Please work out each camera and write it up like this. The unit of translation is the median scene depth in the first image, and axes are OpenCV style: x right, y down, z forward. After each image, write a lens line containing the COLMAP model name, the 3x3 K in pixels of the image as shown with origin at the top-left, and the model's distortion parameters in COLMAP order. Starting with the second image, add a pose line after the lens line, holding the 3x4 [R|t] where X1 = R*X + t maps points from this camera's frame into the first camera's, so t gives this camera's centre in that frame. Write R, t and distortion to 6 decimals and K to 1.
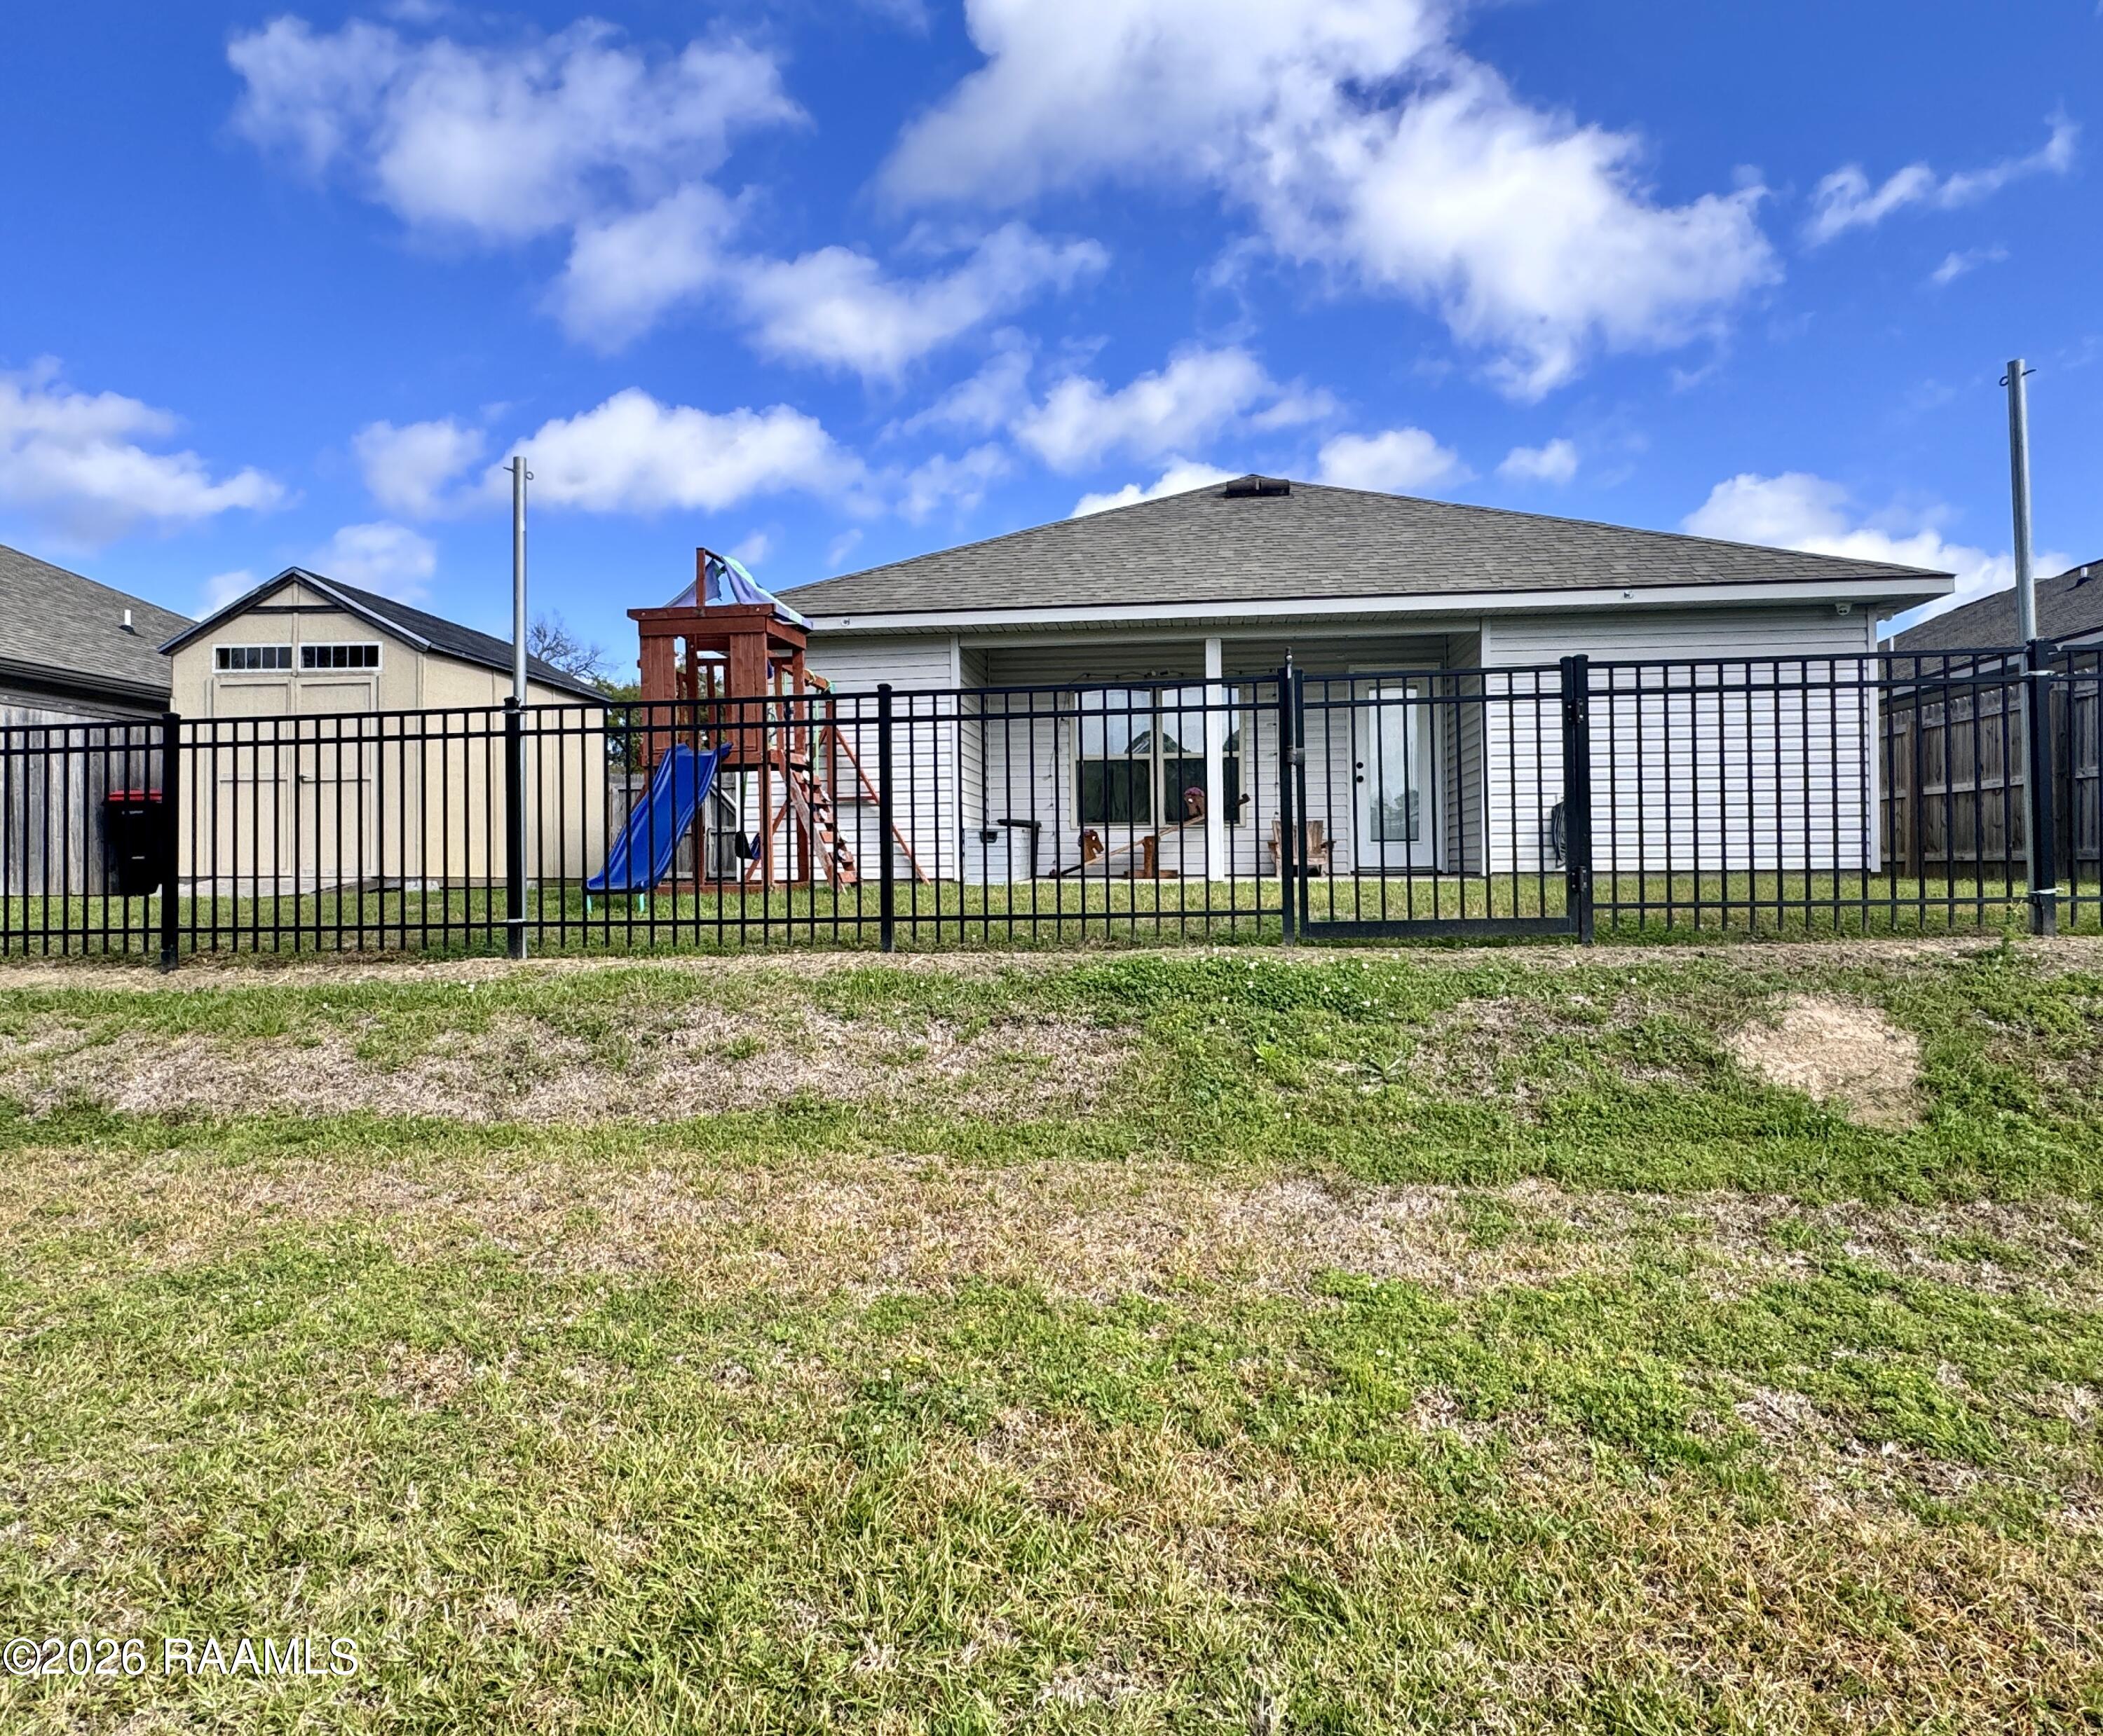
lens RADIAL K [[1335.9, 0, 1045.9], [0, 1335.9, 865.4], [0, 0, 1]] dist [-0.003637, 0.013001]
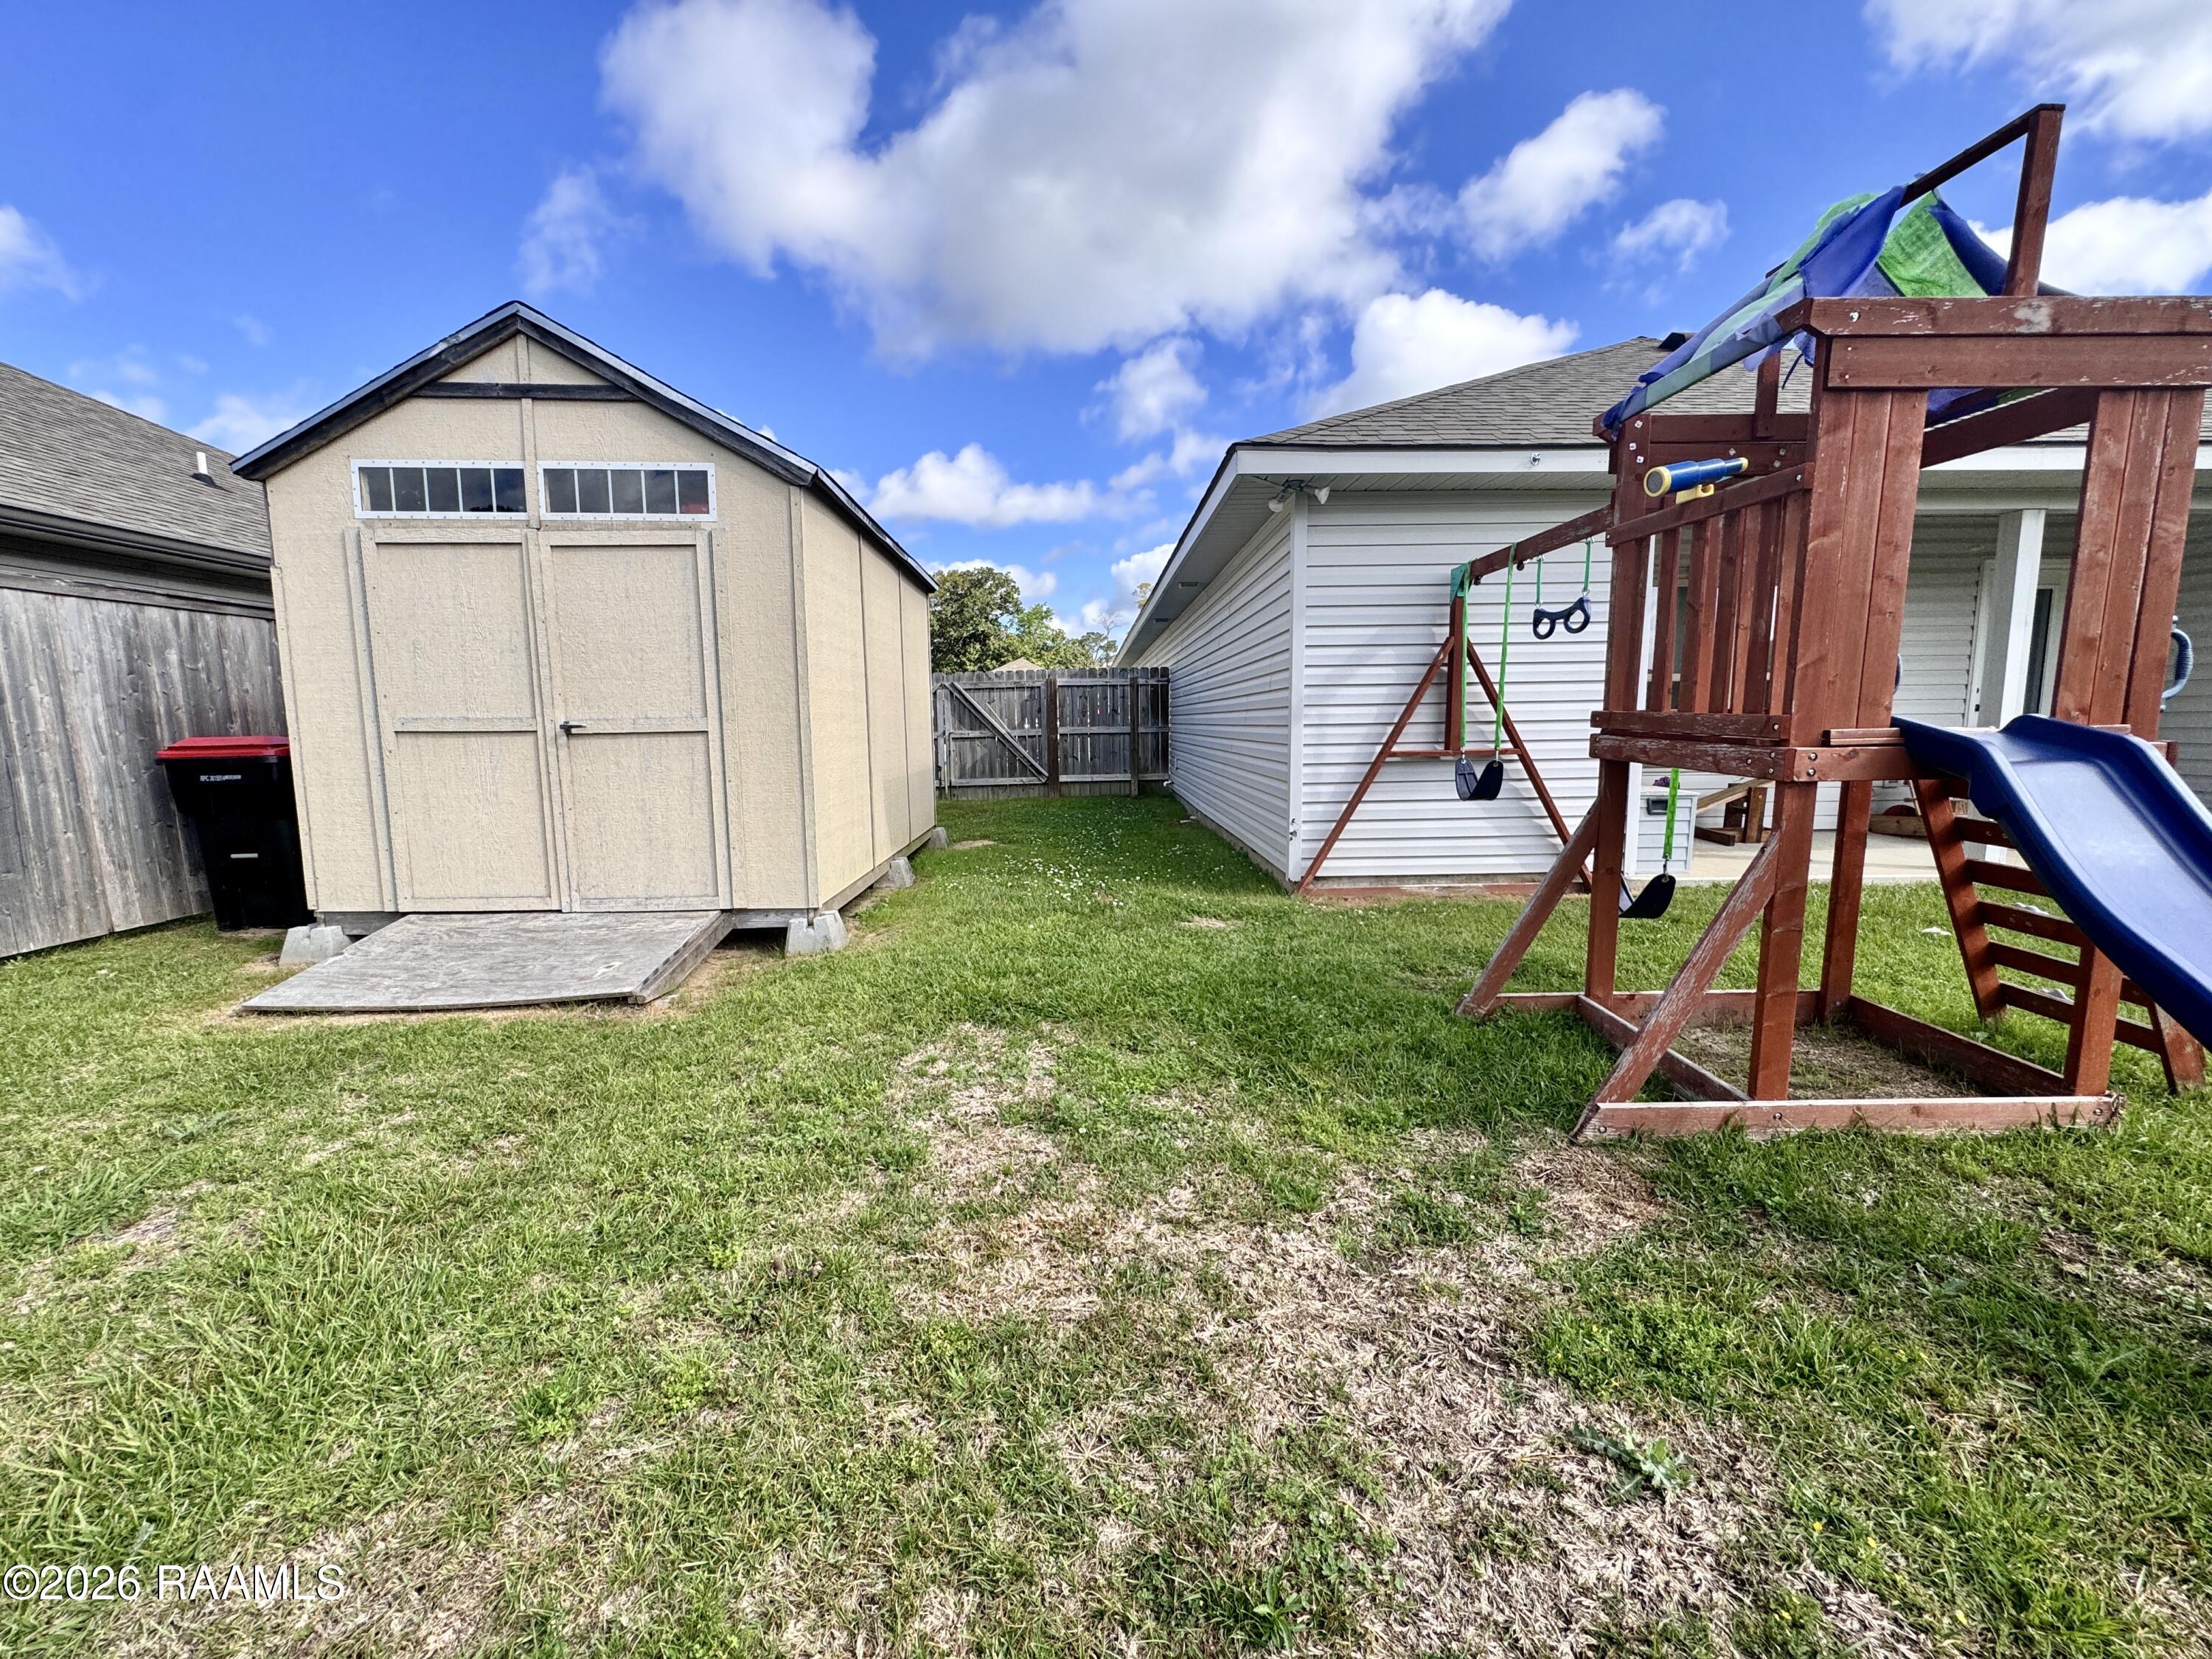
lens RADIAL K [[882.5, 0, 1102.1], [0, 882.5, 829.4], [0, 0, 1]] dist [-0.002892, 0.000610]
pose [[0.987917, -0.021474, 0.153488, -0.400110], [-0.000346, 0.990047, 0.140739, -0.074310], [-0.154983, -0.139092, 0.978077, 0.616299]]
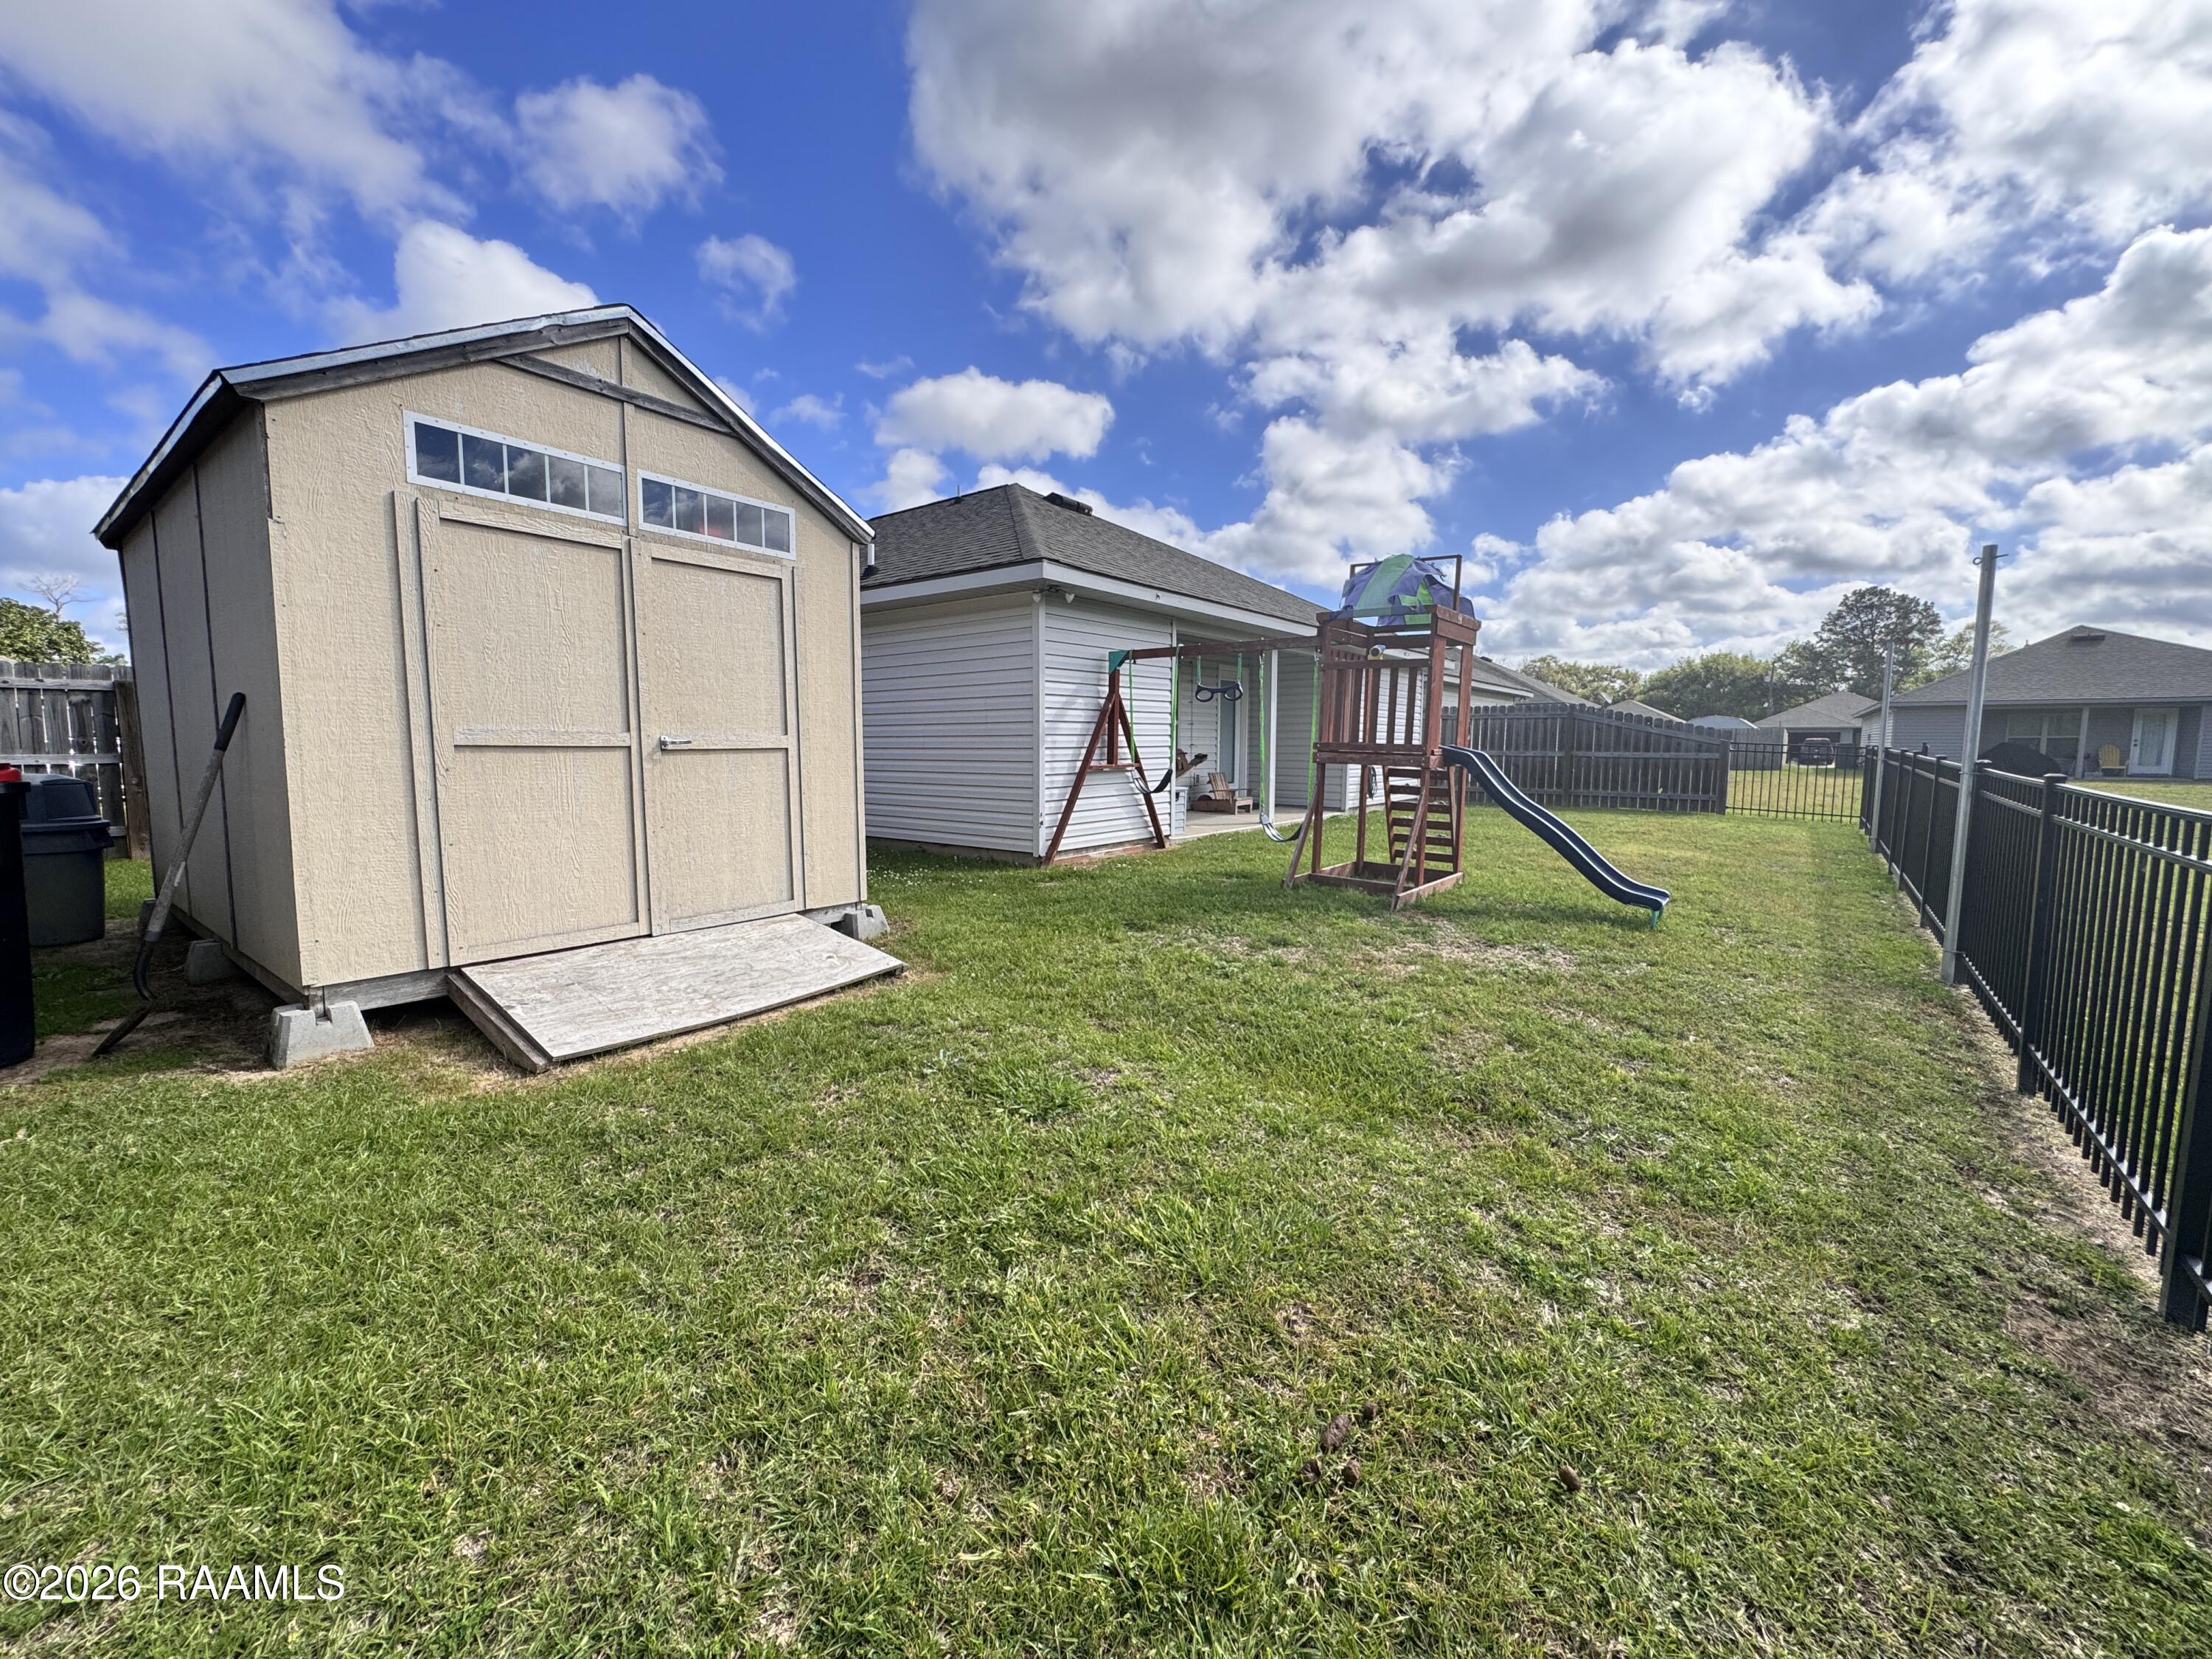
lens RADIAL K [[882.5, 0, 1103.7], [0, 882.5, 836.3], [0, 0, 1]] dist [-0.002892, 0.000610]
pose [[0.504298, -0.080989, 0.859724, -0.764717], [-0.022089, 0.994056, 0.106601, -0.069387], [-0.863247, -0.072749, 0.499511, 0.676807]]
